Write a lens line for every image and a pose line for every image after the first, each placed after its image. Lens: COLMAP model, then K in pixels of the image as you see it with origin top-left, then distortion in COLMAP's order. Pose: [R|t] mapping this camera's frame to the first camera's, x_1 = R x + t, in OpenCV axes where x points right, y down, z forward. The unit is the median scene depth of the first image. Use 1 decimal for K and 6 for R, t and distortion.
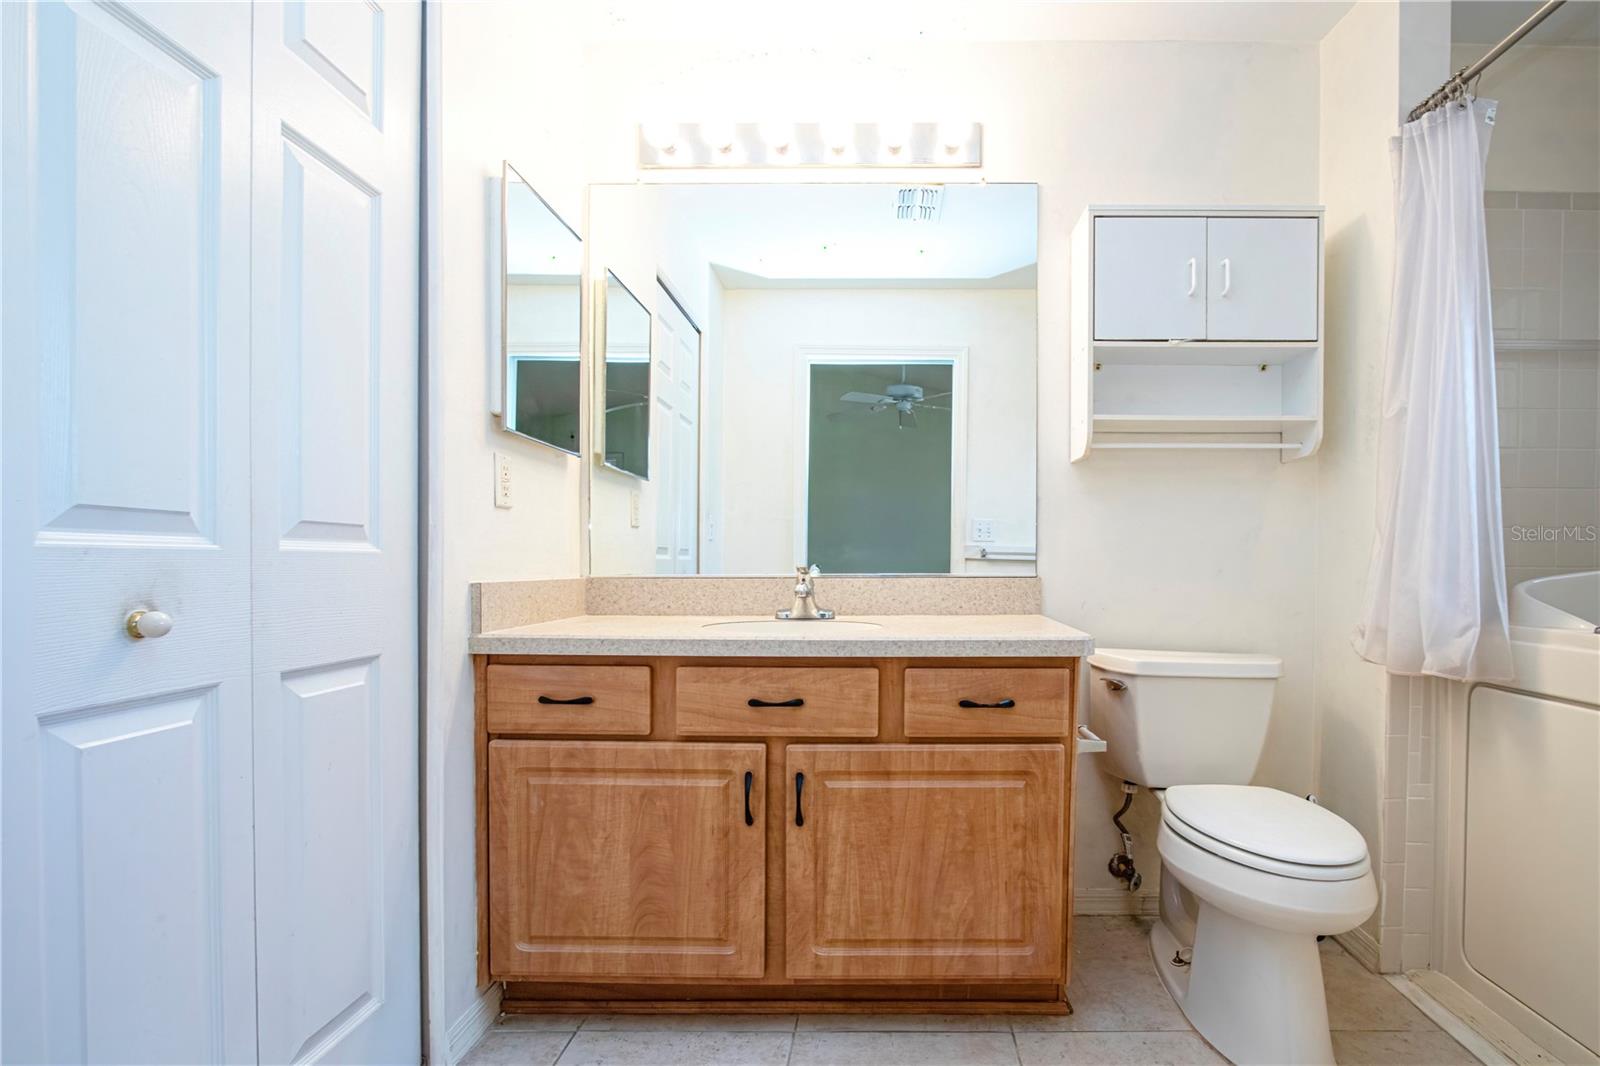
lens RADIAL K [[783.2, 0, 802.7], [0, 783.2, 606.2], [0, 0, 1]] dist [-0.002206, 0.000168]
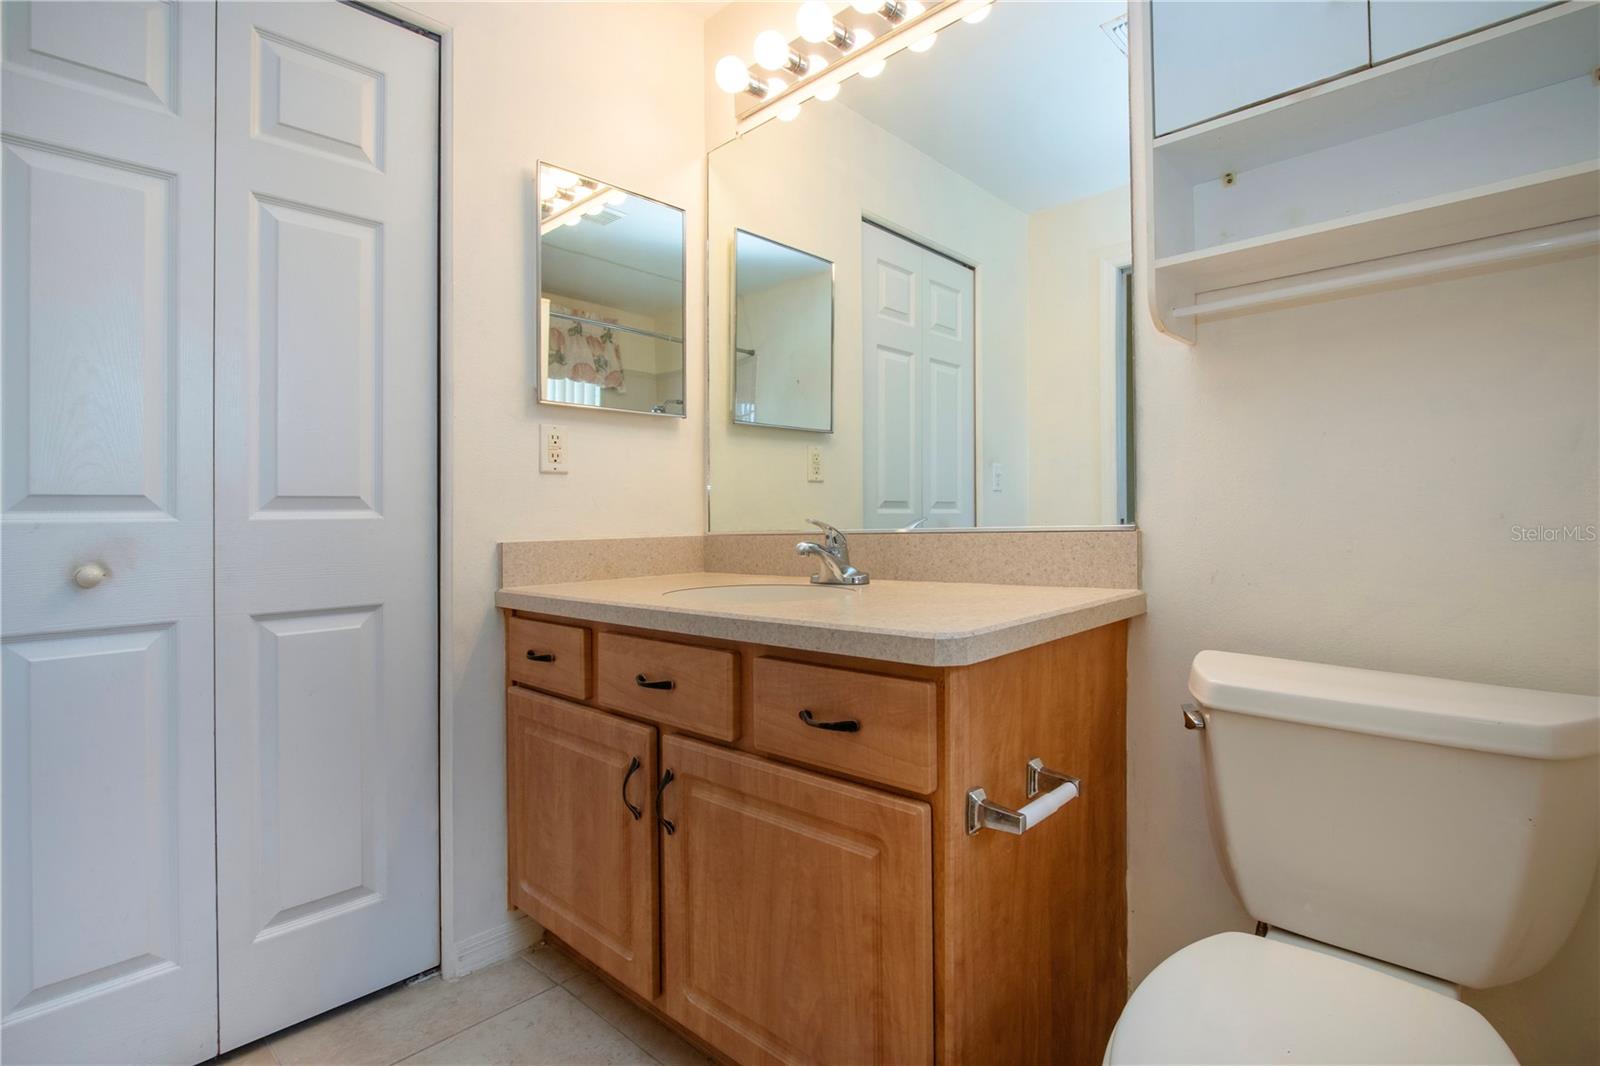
lens RADIAL K [[737.6, 0, 800.0], [0, 737.6, 533.0], [0, 0, 1]] dist [0.000474, -0.014874]
pose [[0.785267, -0.008678, -0.619096, 0.598303], [-0.010401, 0.999576, -0.027204, -0.020299], [0.619070, 0.027801, 0.784844, 0.465867]]
